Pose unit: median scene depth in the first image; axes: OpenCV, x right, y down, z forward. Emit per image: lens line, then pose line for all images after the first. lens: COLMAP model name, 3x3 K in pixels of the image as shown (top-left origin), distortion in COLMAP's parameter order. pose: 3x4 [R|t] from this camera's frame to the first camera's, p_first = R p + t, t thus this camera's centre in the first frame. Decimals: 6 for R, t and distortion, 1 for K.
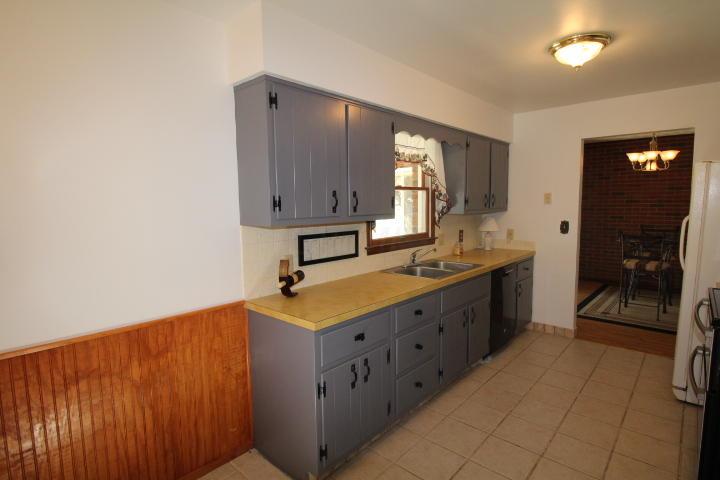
lens RADIAL K [[377.2, 0, 366.2], [0, 377.2, 240.5], [0, 0, 1]] dist [0.017193, -0.019031]
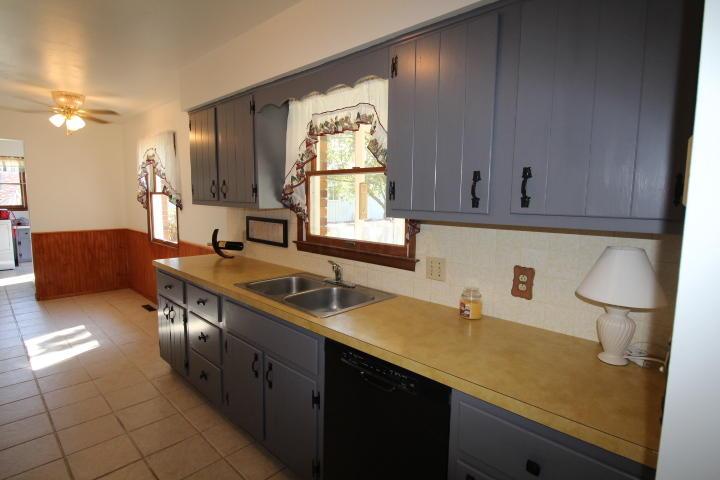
lens RADIAL K [[377.2, 0, 366.2], [0, 377.2, 240.5], [0, 0, 1]] dist [0.017193, -0.019031]
pose [[-0.037709, 0.136714, -0.989893, 0.919984], [-0.109653, 0.984049, 0.140084, -0.132148], [0.993254, 0.113827, -0.022117, 1.229788]]
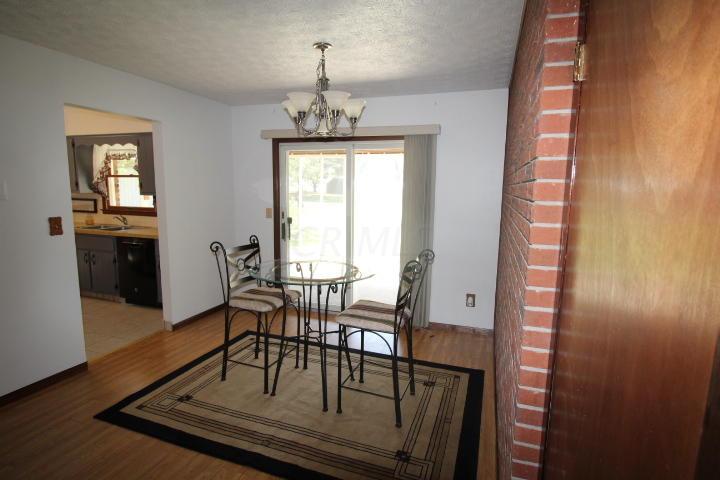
lens RADIAL K [[377.2, 0, 366.2], [0, 377.2, 240.5], [0, 0, 1]] dist [0.017193, -0.019031]
pose [[0.374221, 0.152908, -0.914646, 2.248317], [-0.114753, 0.986367, 0.117948, -0.201785], [0.920212, 0.060820, 0.386666, 1.528508]]
